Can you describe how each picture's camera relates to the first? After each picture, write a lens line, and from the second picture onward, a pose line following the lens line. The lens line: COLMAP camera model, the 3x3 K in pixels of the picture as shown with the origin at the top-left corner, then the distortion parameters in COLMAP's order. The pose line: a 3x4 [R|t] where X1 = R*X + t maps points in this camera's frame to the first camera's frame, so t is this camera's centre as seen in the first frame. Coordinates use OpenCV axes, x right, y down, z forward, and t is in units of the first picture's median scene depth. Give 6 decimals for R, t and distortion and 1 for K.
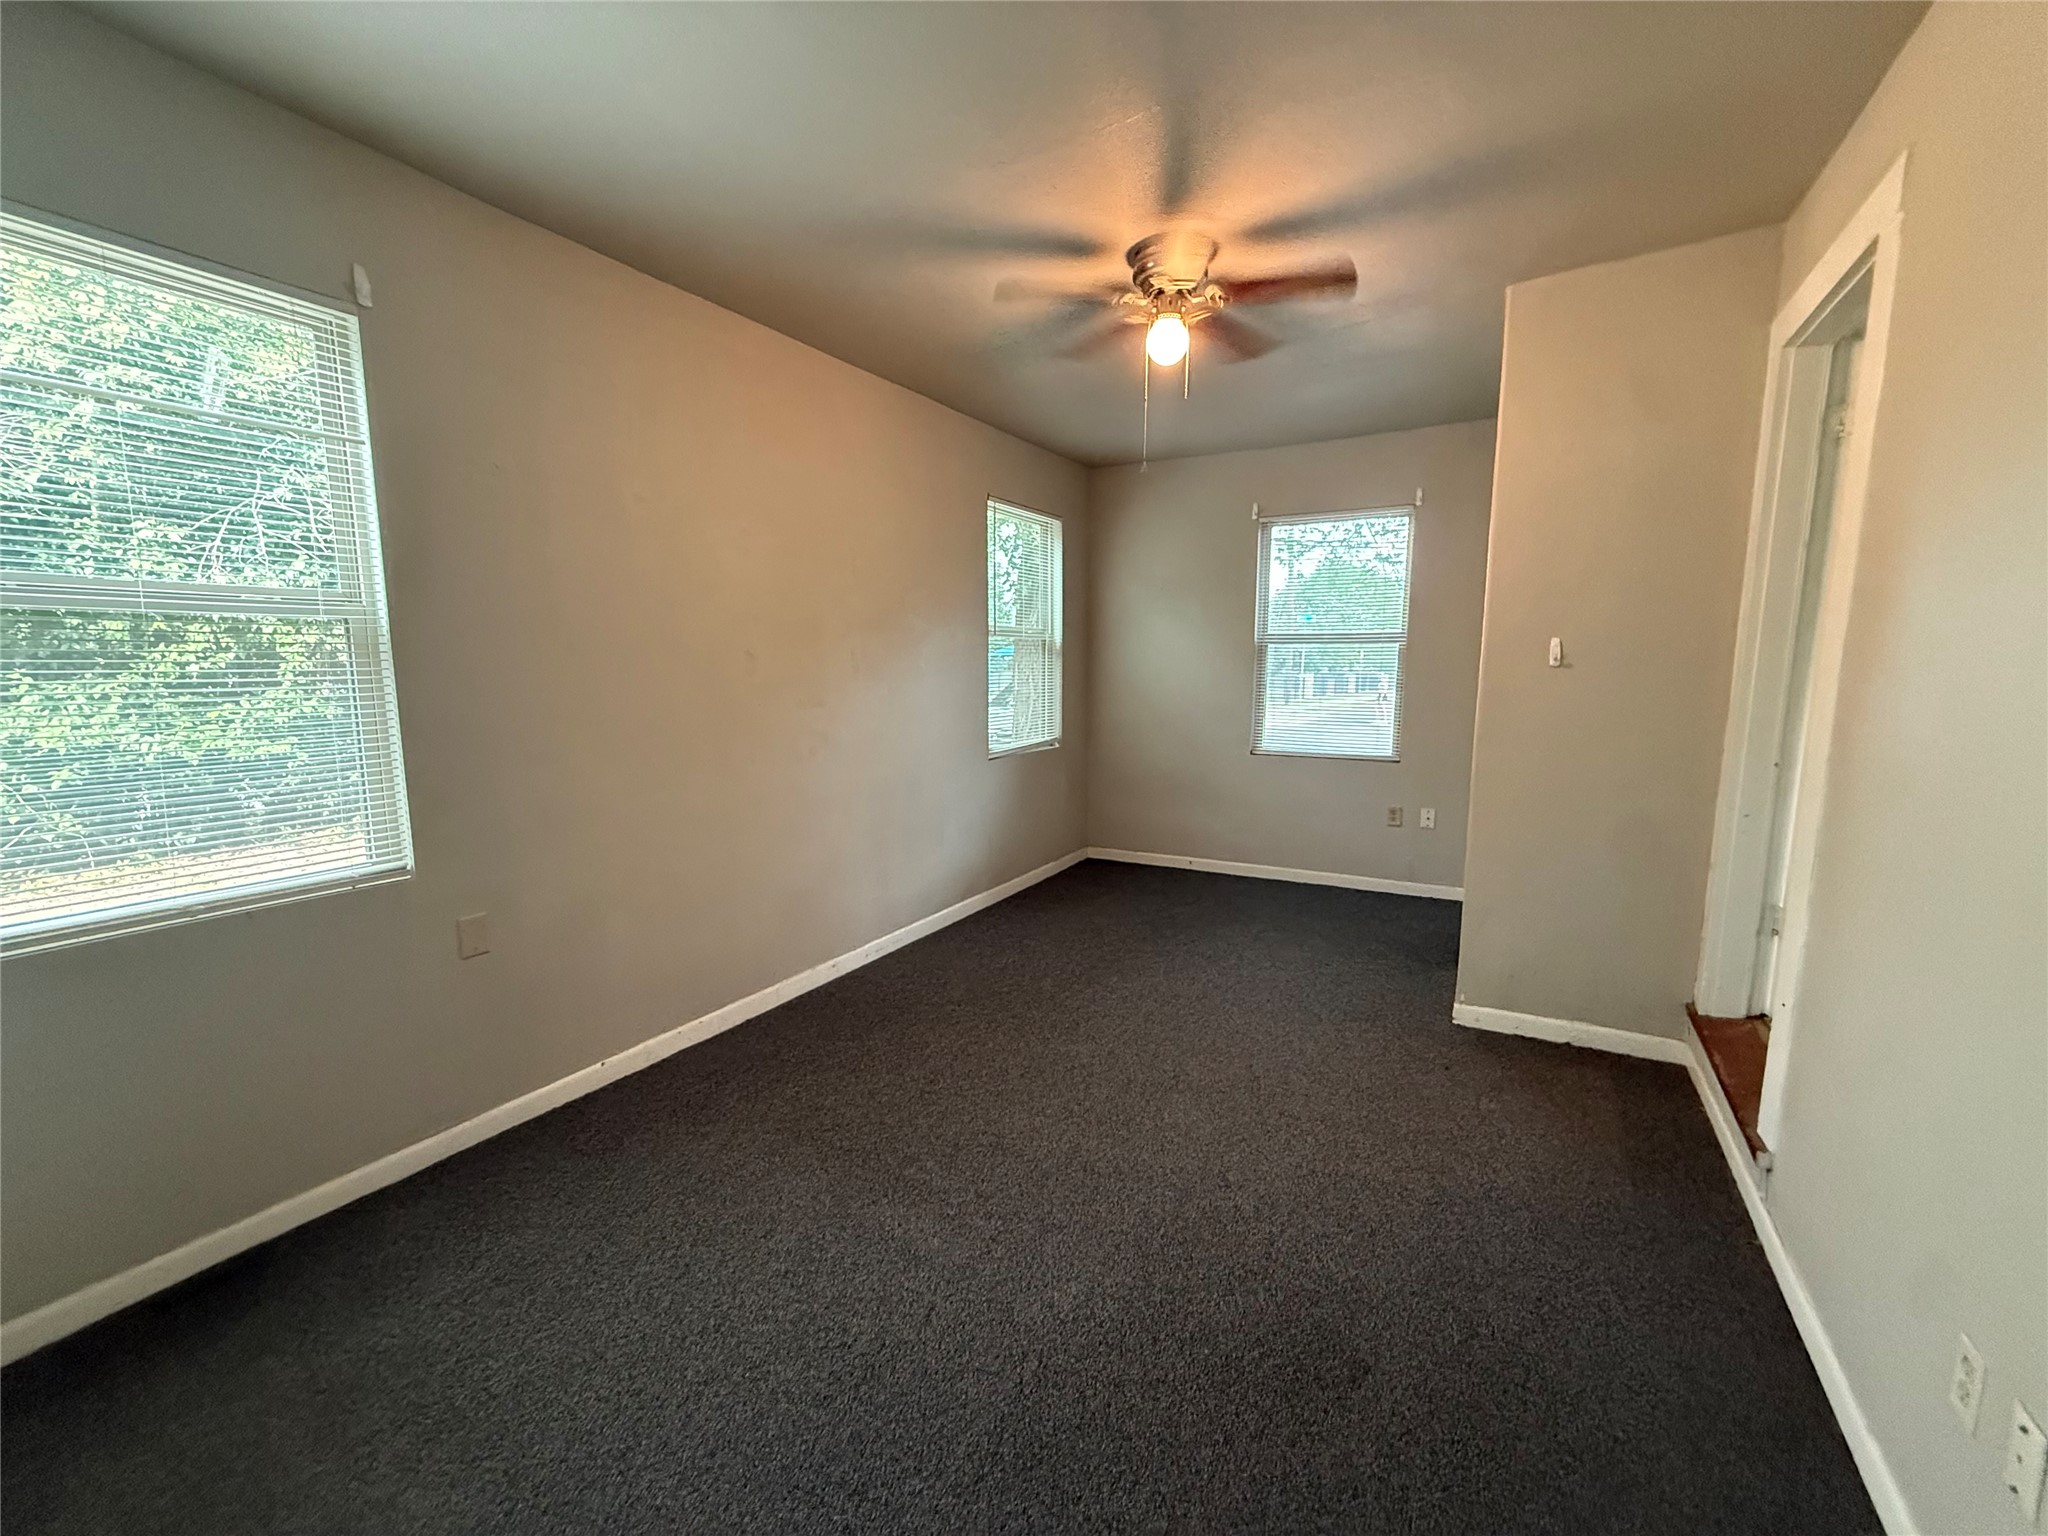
lens RADIAL K [[817.4, 0, 1021.1], [0, 817.4, 772.6], [0, 0, 1]] dist [0.000618, -0.000397]
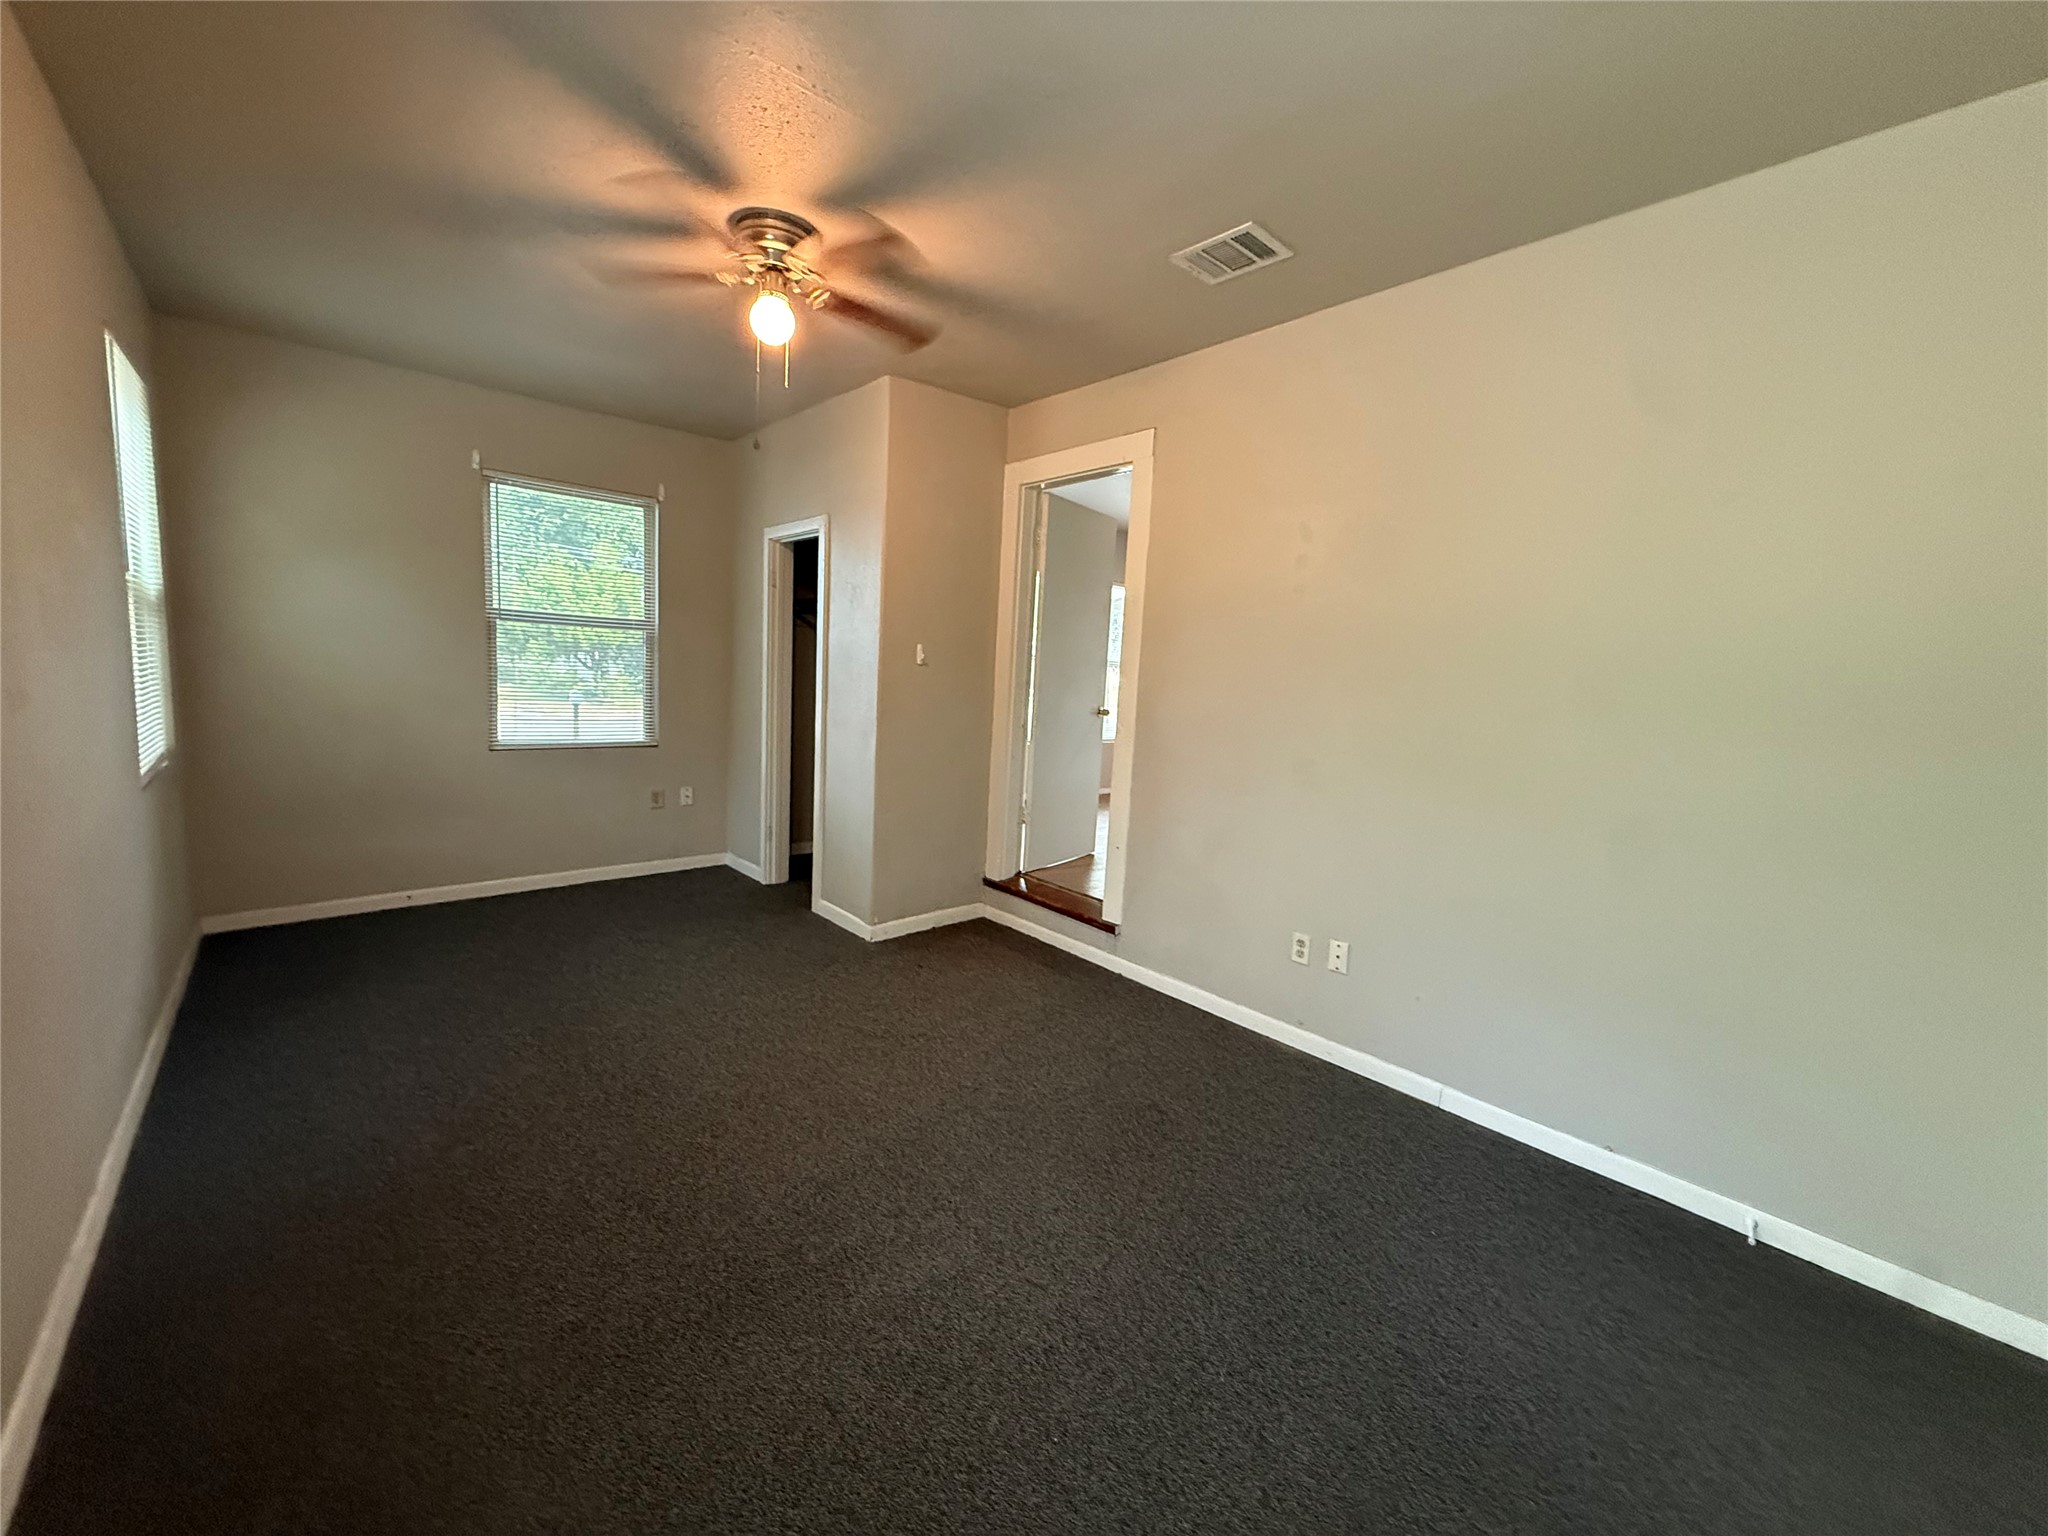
lens RADIAL K [[816.2, 0, 1021.0], [0, 816.2, 771.4], [0, 0, 1]] dist [-0.000065, -0.000175]
pose [[0.309611, -0.097791, 0.945821, -0.551126], [0.077391, 0.993989, 0.077437, -0.037984], [-0.947708, 0.049223, 0.315318, 0.345564]]
